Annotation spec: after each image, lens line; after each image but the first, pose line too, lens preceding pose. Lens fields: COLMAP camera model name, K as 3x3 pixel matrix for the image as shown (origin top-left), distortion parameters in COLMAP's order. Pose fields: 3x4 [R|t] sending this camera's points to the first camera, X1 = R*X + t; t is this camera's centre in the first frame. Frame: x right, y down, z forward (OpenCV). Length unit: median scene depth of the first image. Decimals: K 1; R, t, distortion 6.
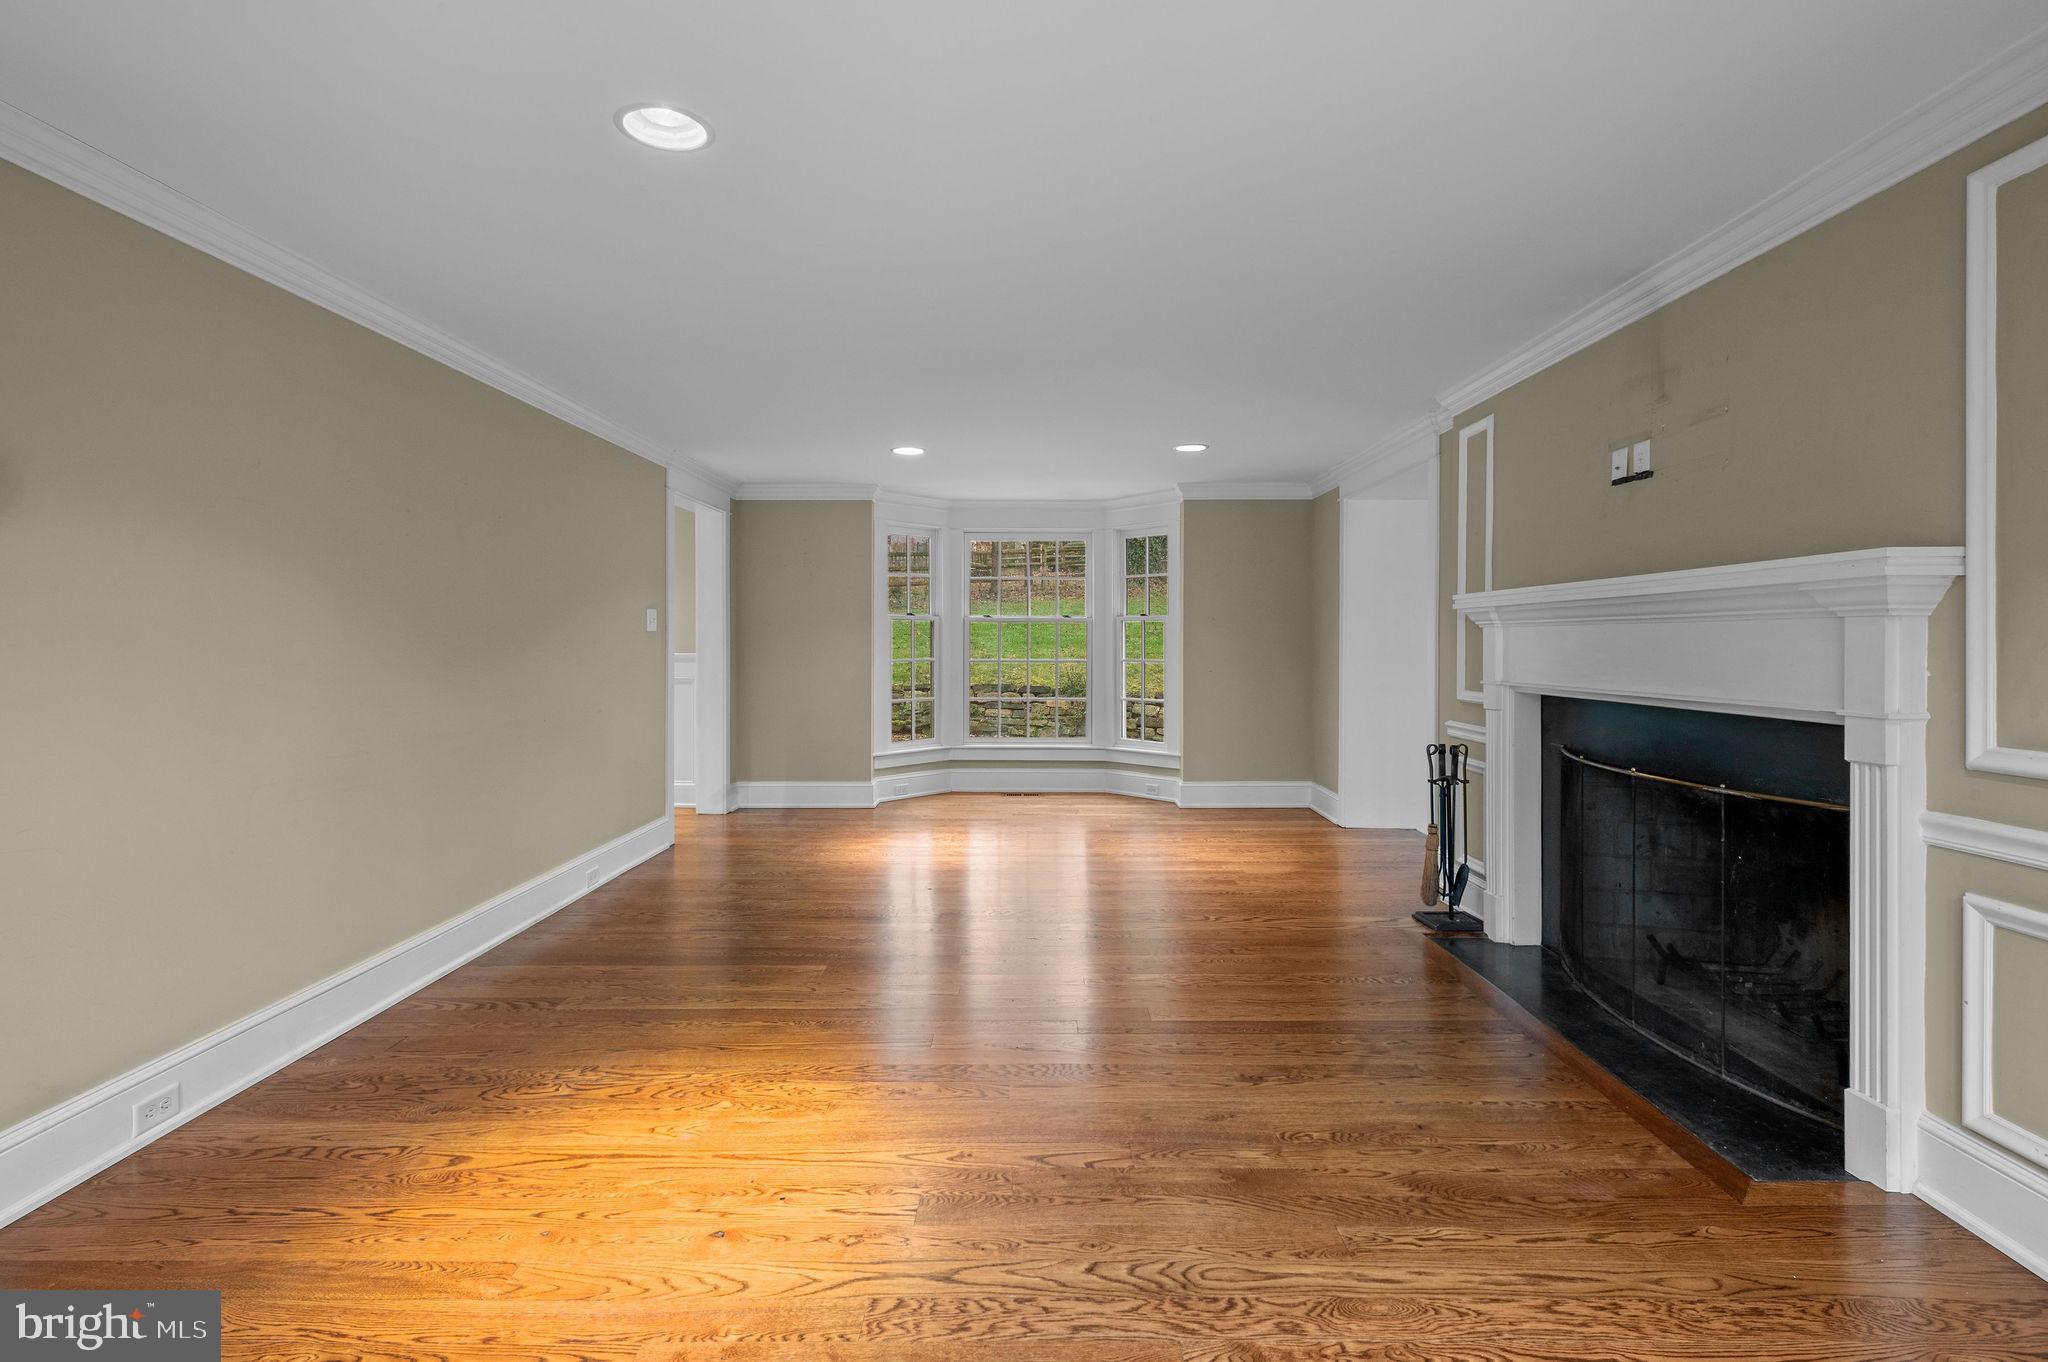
lens RADIAL K [[940.2, 0, 1015.8], [0, 940.2, 638.7], [0, 0, 1]] dist [0.012957, -0.000295]
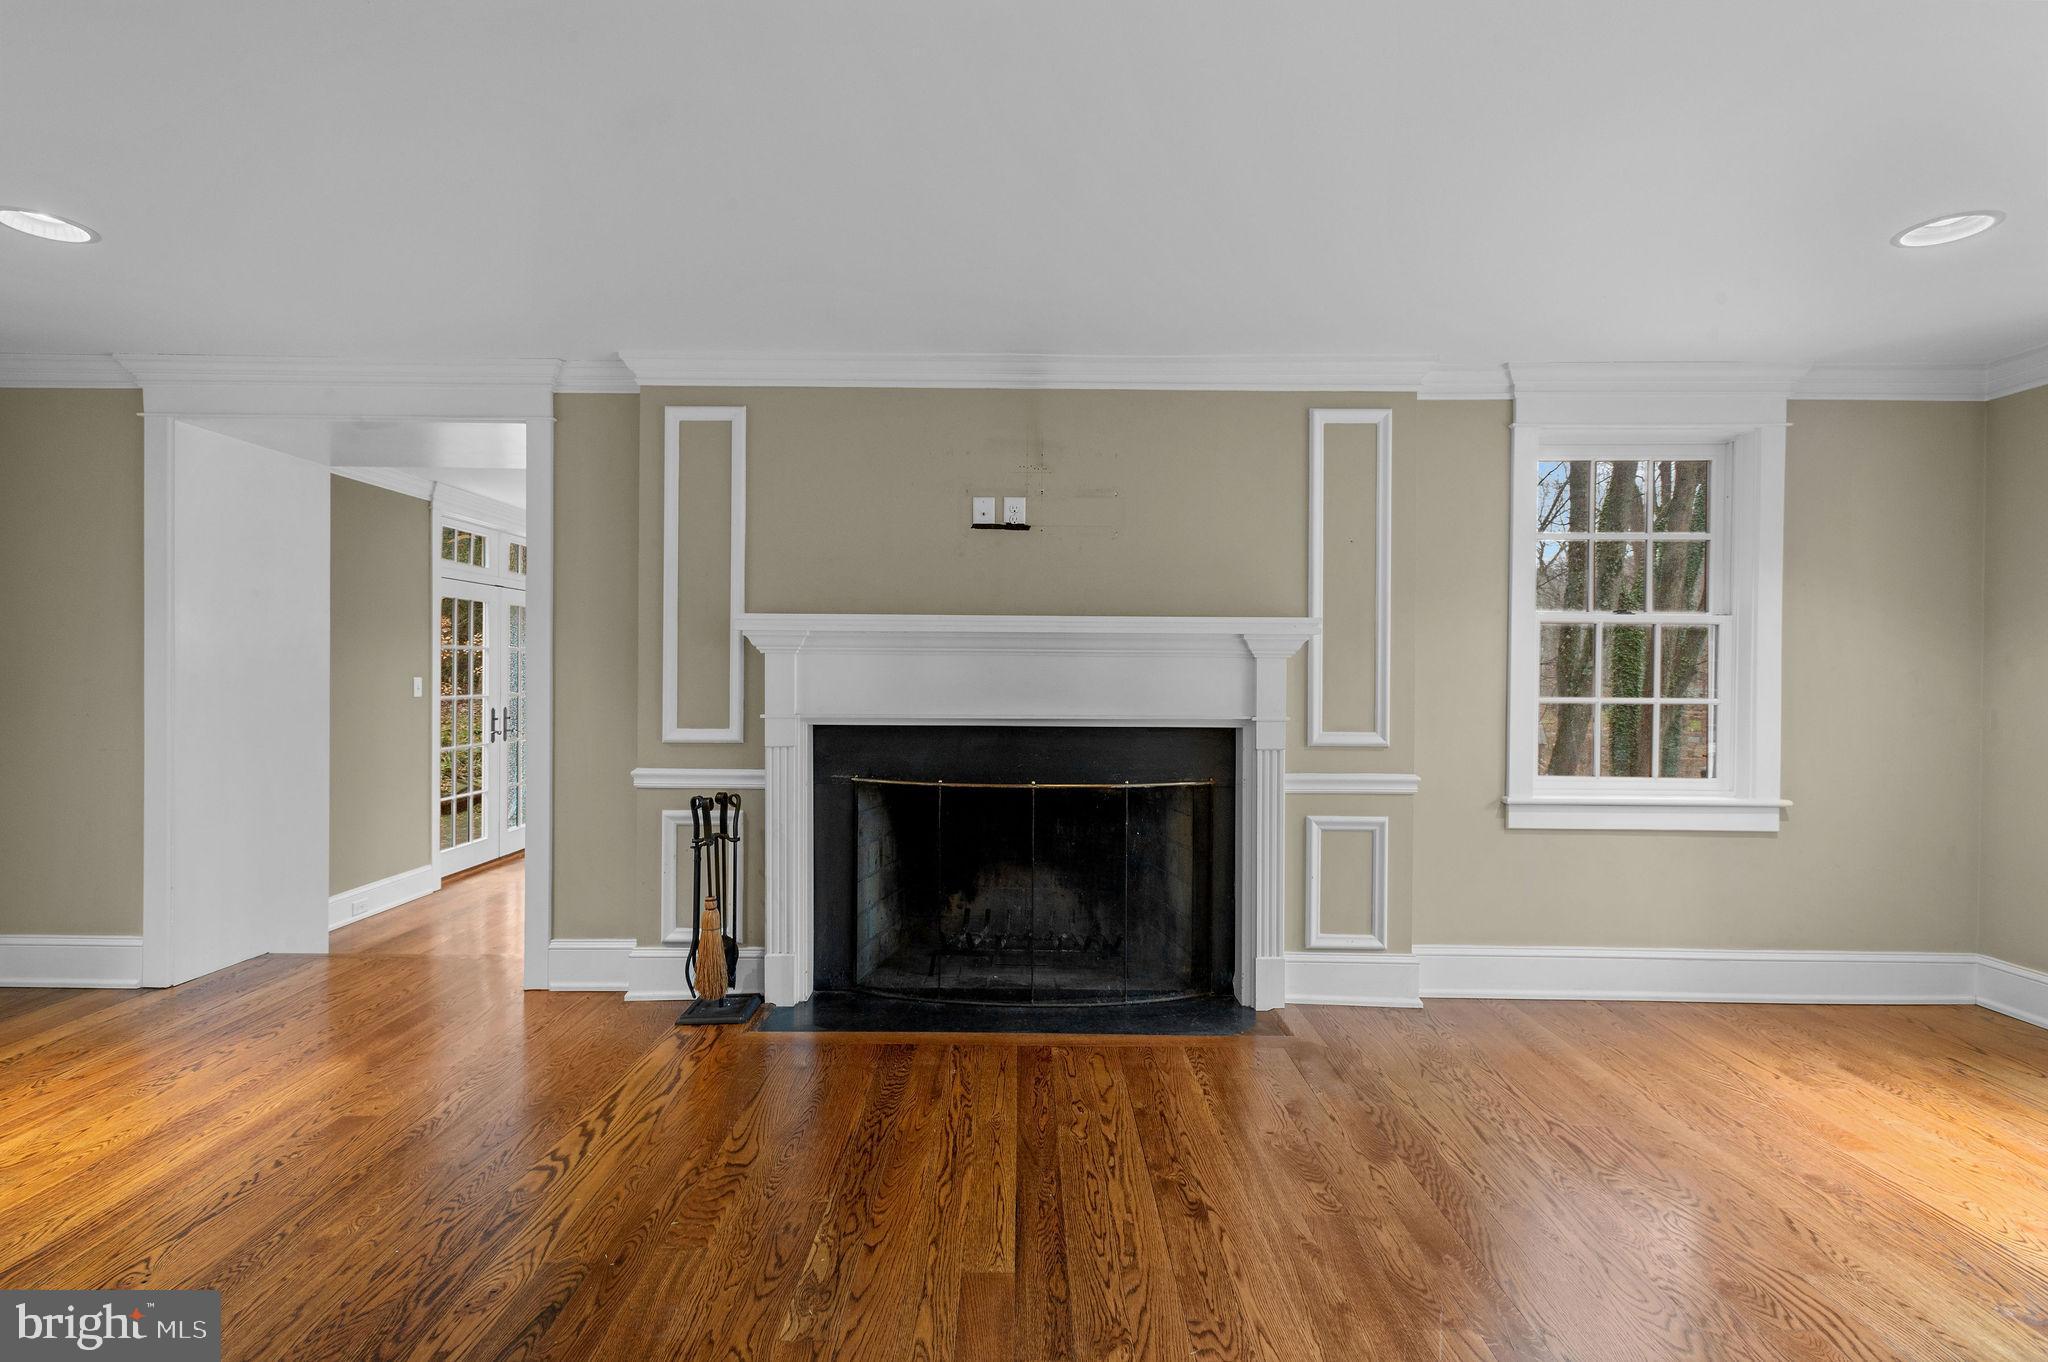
lens RADIAL K [[940.2, 0, 1021.1], [0, 940.2, 683.9], [0, 0, 1]] dist [0.012957, -0.000295]
pose [[-0.002369, -0.011904, 0.999926, -0.479416], [-0.010618, 0.999873, 0.011878, 0.004175], [-0.999941, -0.010589, -0.002495, 0.995104]]
